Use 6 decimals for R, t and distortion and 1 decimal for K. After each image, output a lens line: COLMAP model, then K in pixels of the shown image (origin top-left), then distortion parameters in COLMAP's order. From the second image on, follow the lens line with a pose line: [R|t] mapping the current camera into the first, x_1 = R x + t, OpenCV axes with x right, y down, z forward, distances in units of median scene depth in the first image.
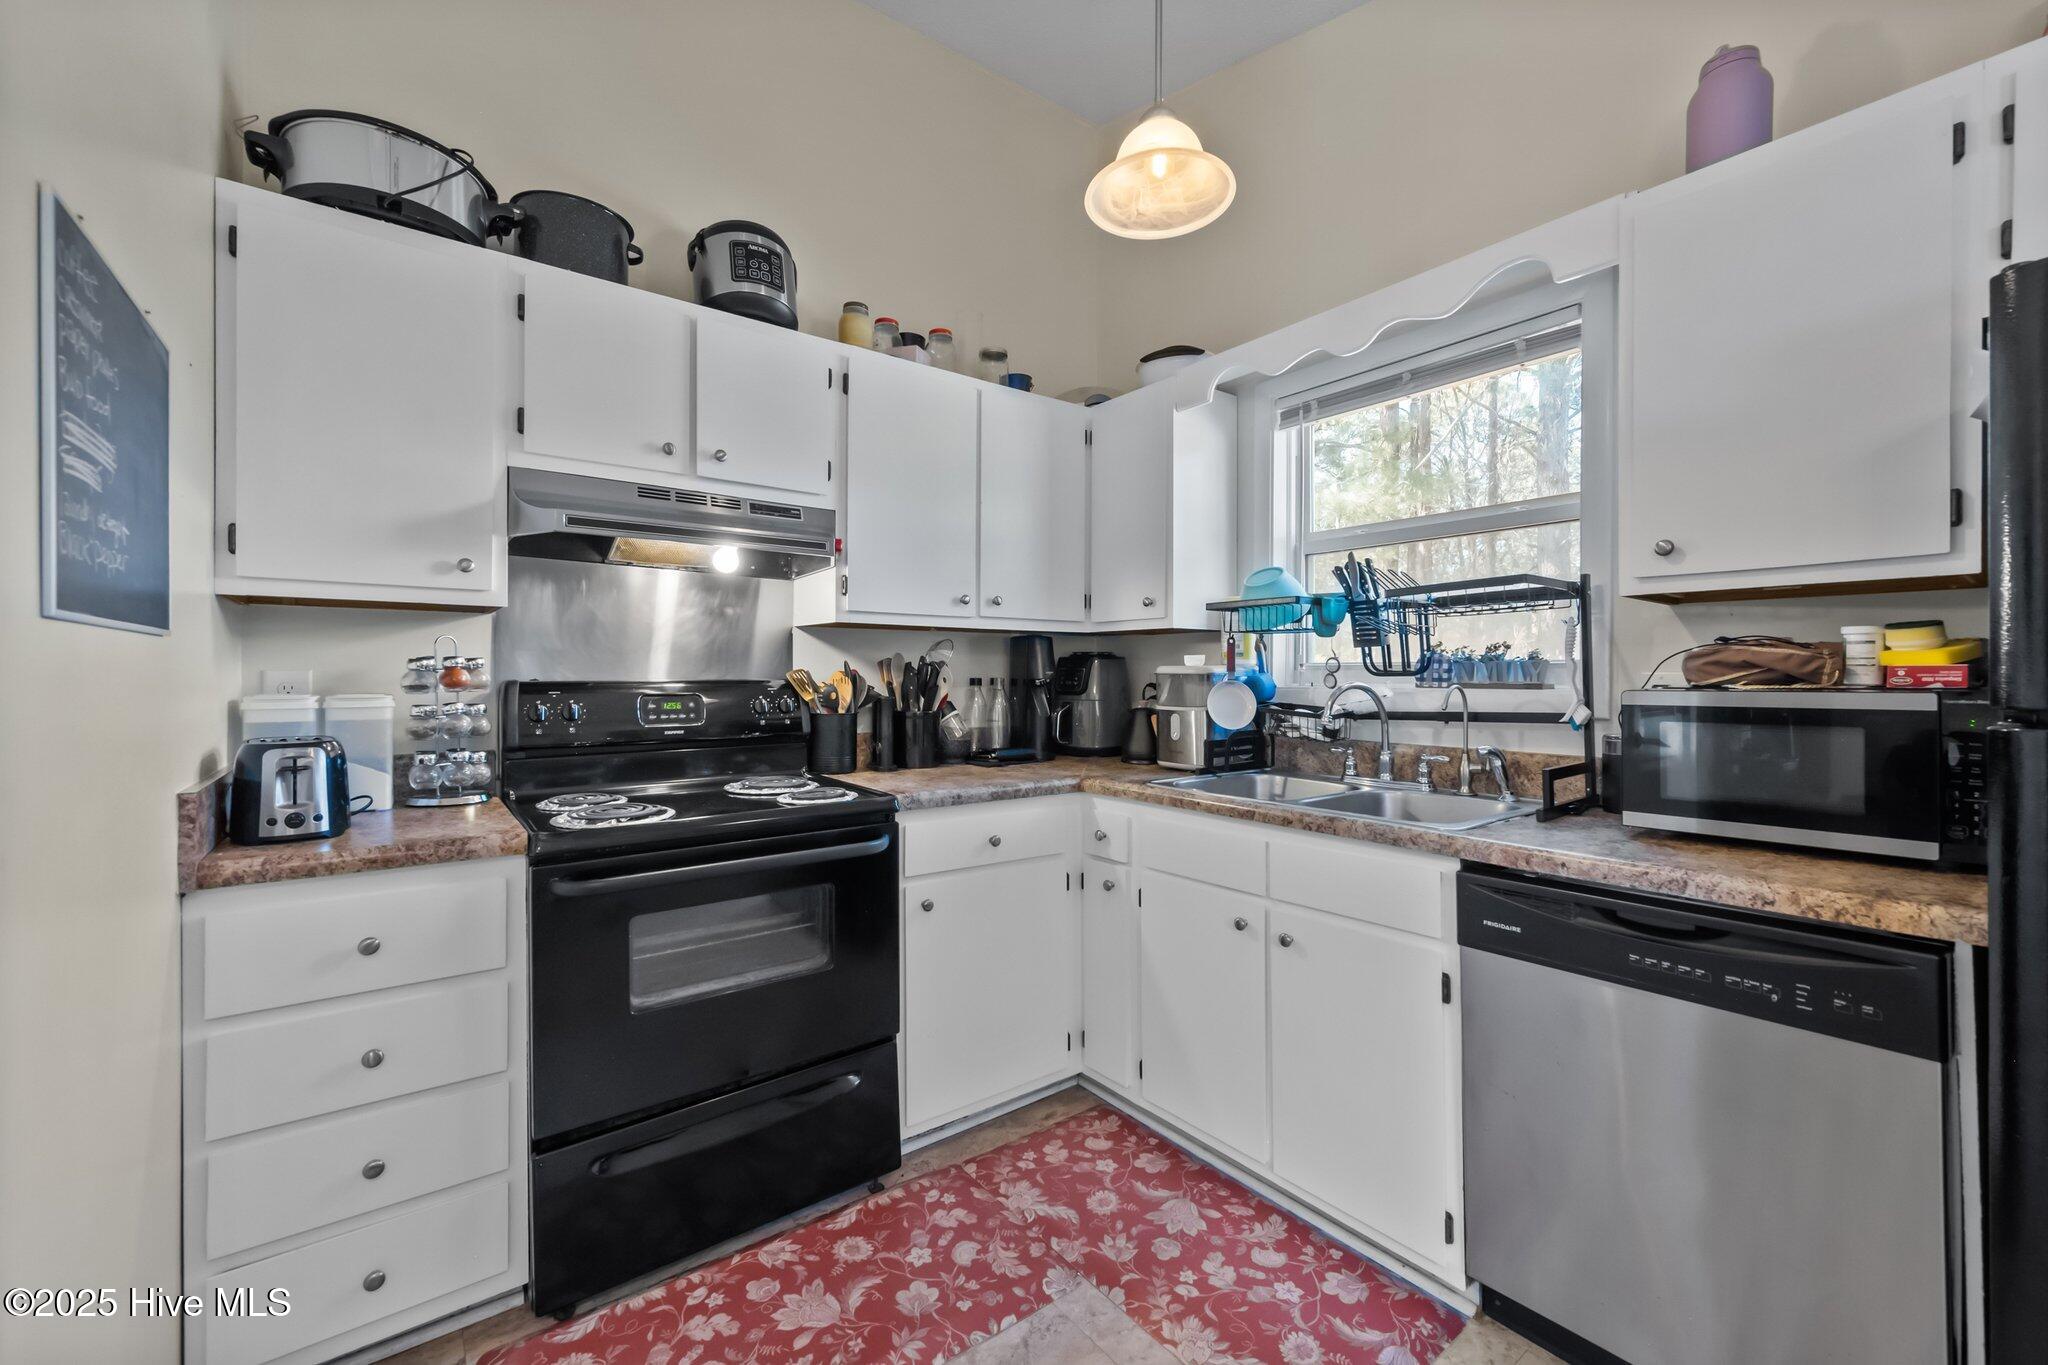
lens RADIAL K [[820.9, 0, 1021.0], [0, 820.9, 676.4], [0, 0, 1]] dist [-0.001460, 0.000016]
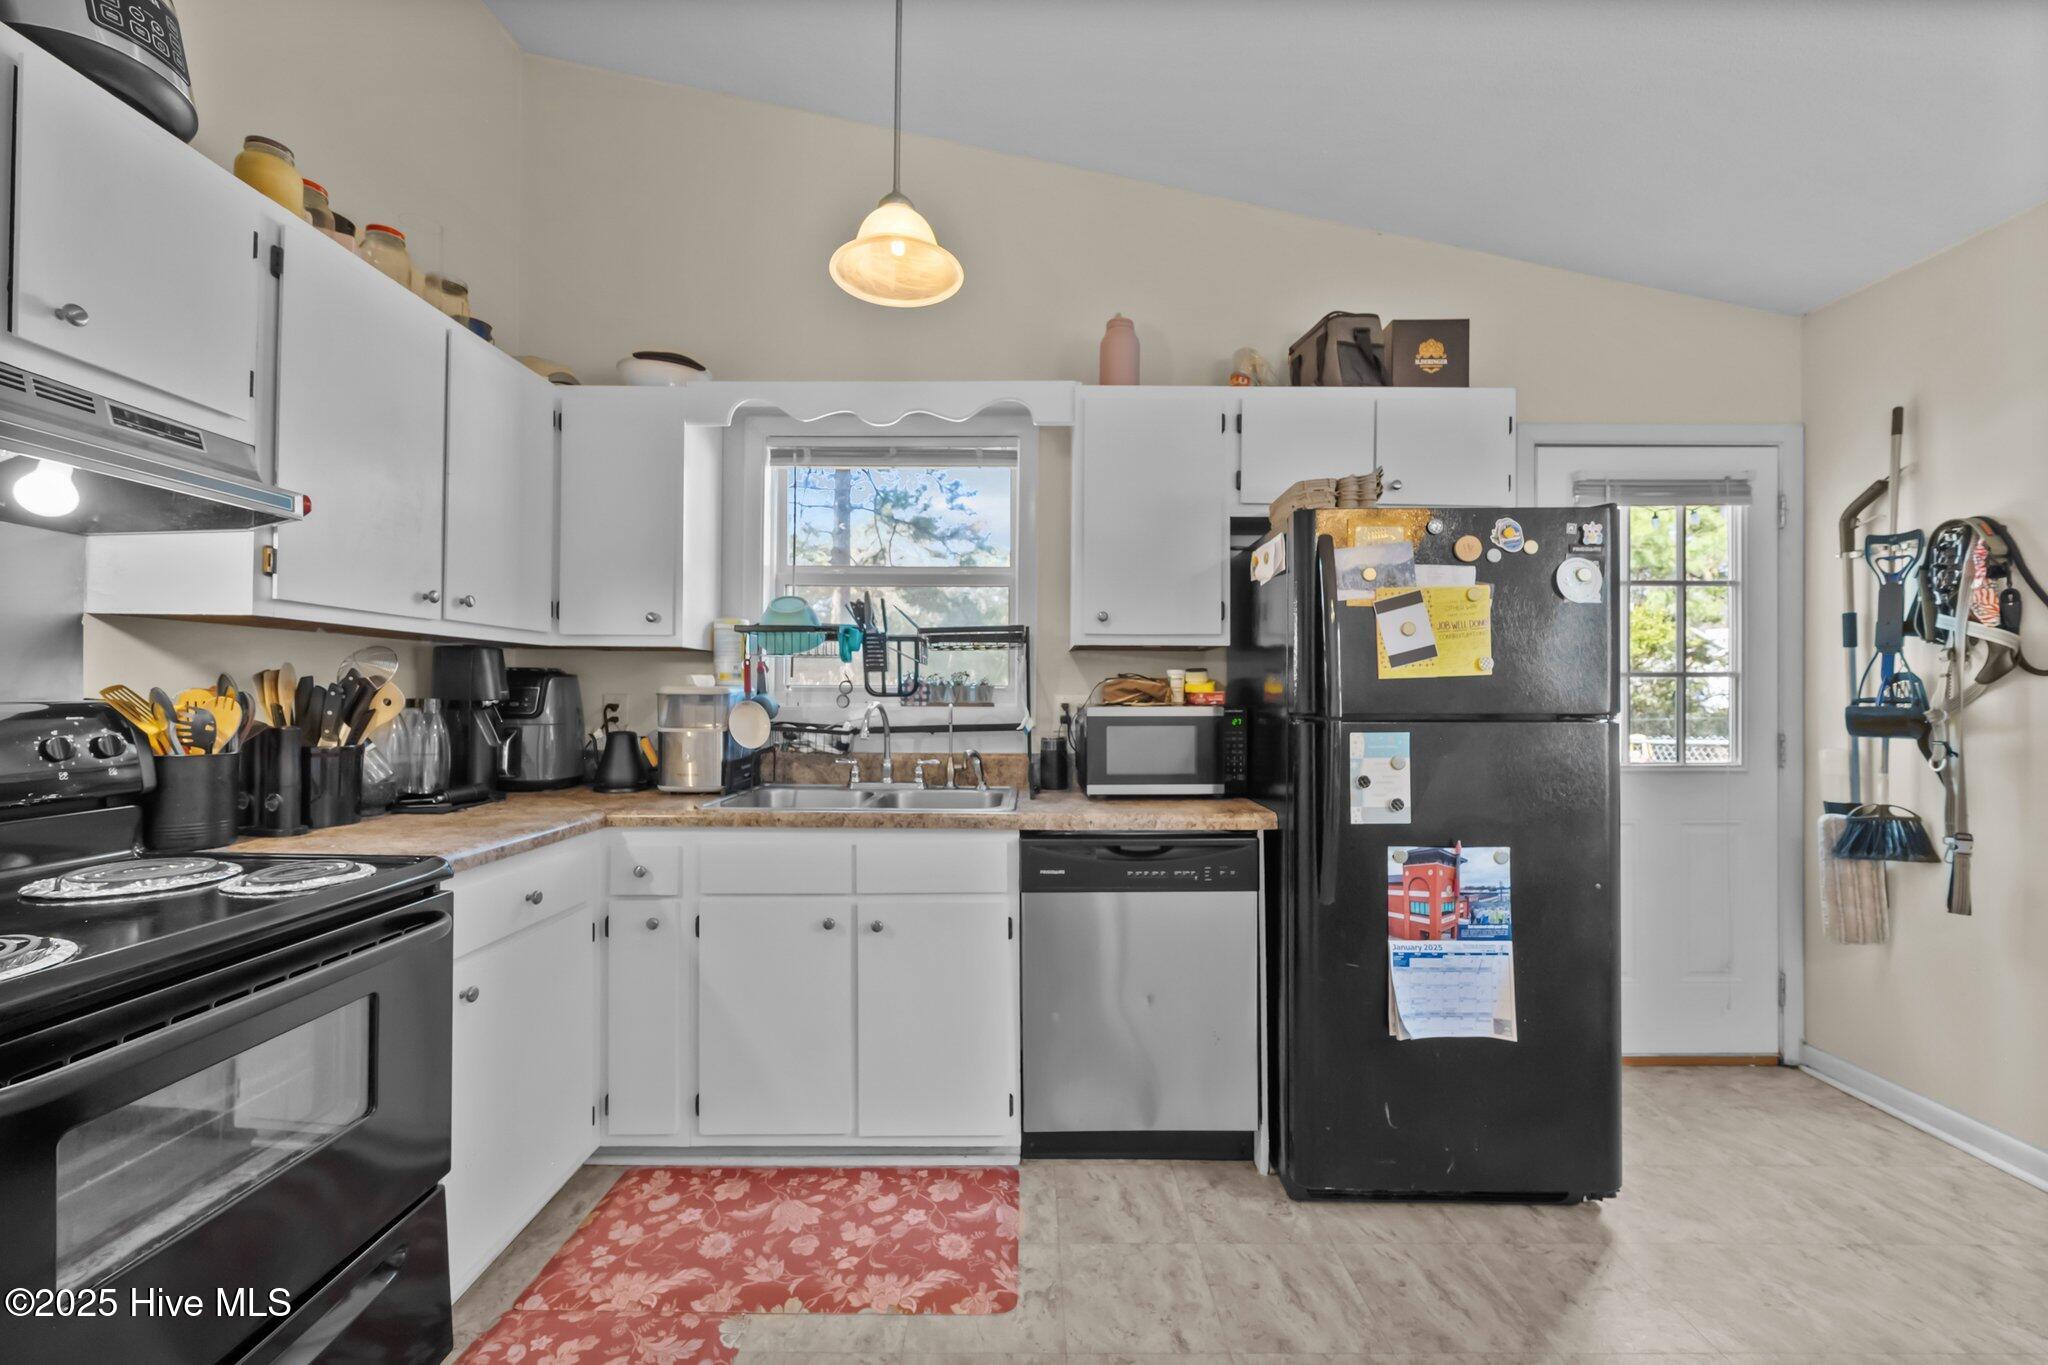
lens RADIAL K [[820.9, 0, 1025.0], [0, 820.9, 688.0], [0, 0, 1]] dist [-0.001460, 0.000016]
pose [[0.604837, 0.009018, 0.796298, -0.439079], [-0.002422, 0.999952, -0.009485, -0.002746], [-0.796345, 0.003808, 0.604830, 0.126006]]
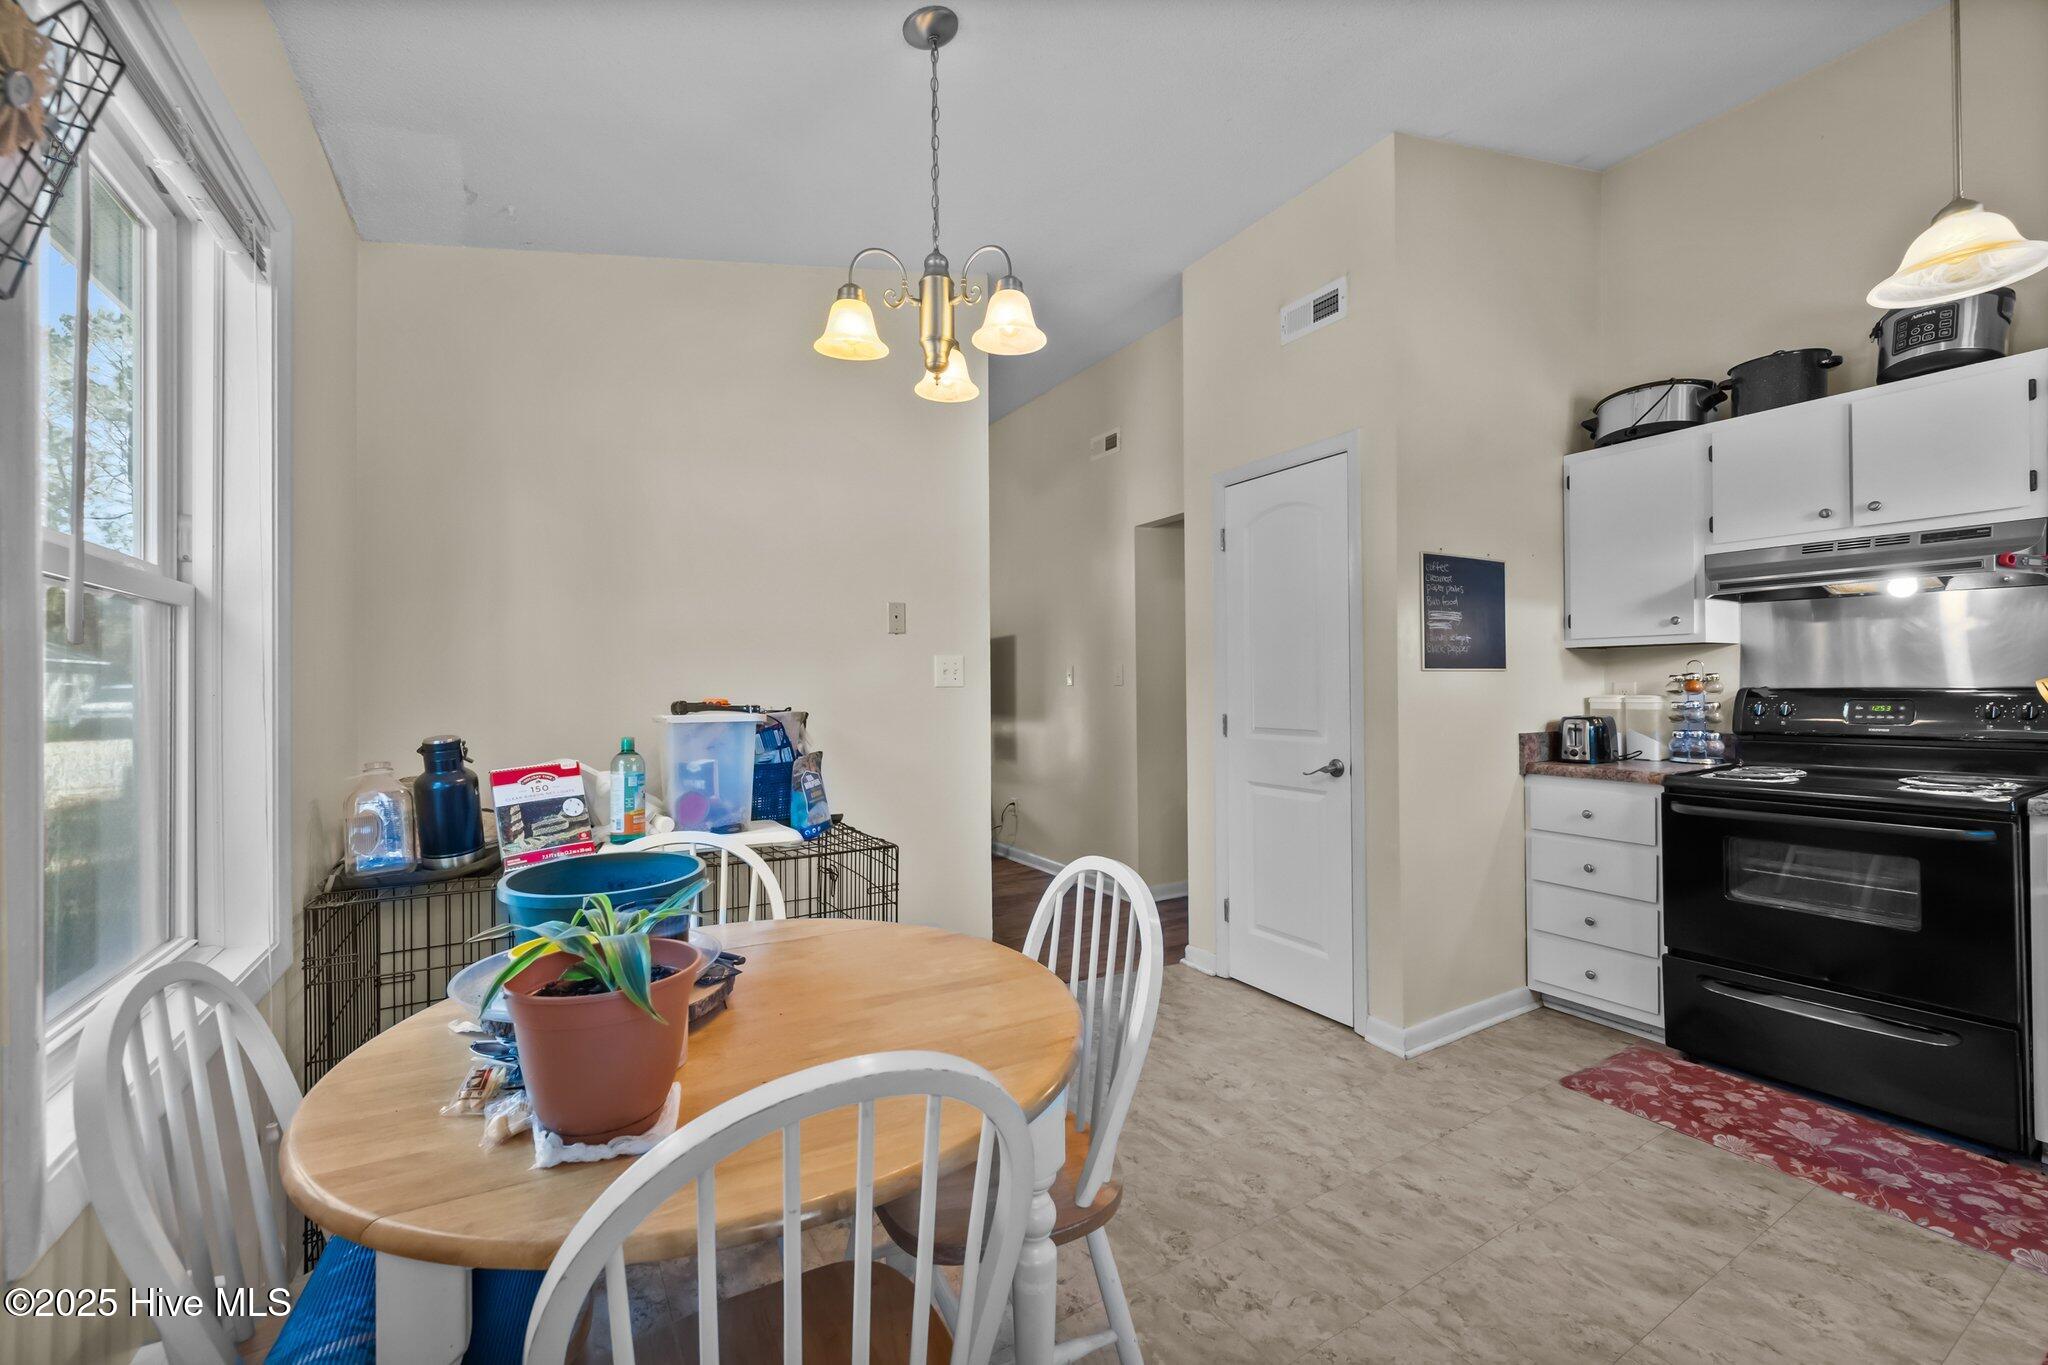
lens RADIAL K [[820.9, 0, 1023.2], [0, 820.9, 685.1], [0, 0, 1]] dist [-0.001460, 0.000016]
pose [[-0.111487, -0.002156, -0.993764, 1.049095], [0.006442, 0.999975, -0.002892, -0.004021], [0.993745, -0.006724, -0.111470, -0.144060]]
